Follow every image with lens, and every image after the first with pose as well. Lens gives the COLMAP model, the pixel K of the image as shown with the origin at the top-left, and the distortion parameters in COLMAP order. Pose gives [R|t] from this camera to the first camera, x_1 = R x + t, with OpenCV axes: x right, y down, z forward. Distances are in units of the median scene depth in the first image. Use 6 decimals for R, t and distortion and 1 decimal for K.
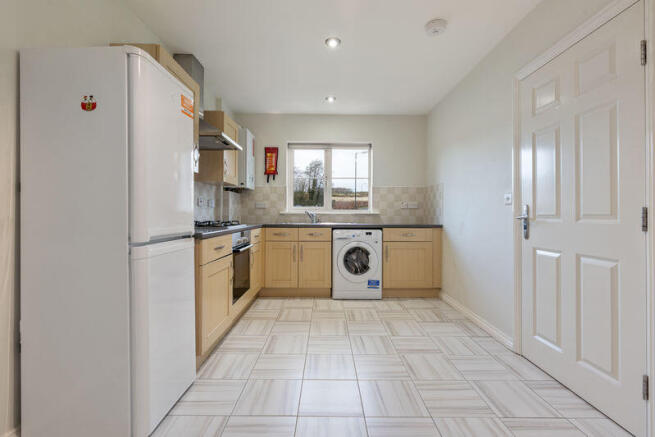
lens RADIAL K [[298.6, 0, 327.5], [0, 298.6, 215.2], [0, 0, 1]] dist [-0.011740, 0.001605]
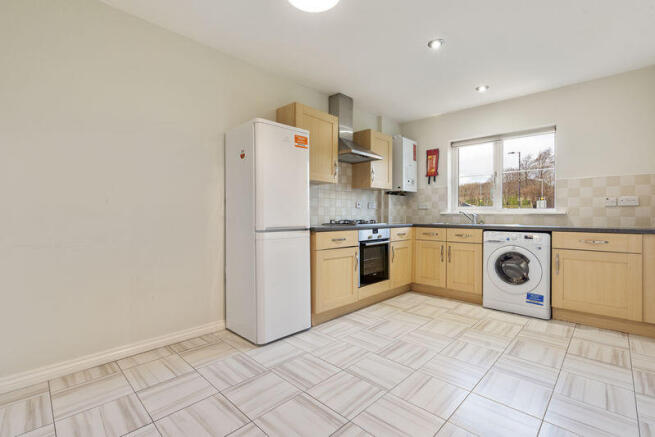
lens RADIAL K [[298.6, 0, 325.5], [0, 298.6, 219.3], [0, 0, 1]] dist [-0.011740, 0.001605]
pose [[0.711114, 0.007793, -0.703034, 0.316598], [-0.001135, 0.999950, 0.009936, 0.003248], [0.703076, -0.006267, 0.711087, 0.012096]]
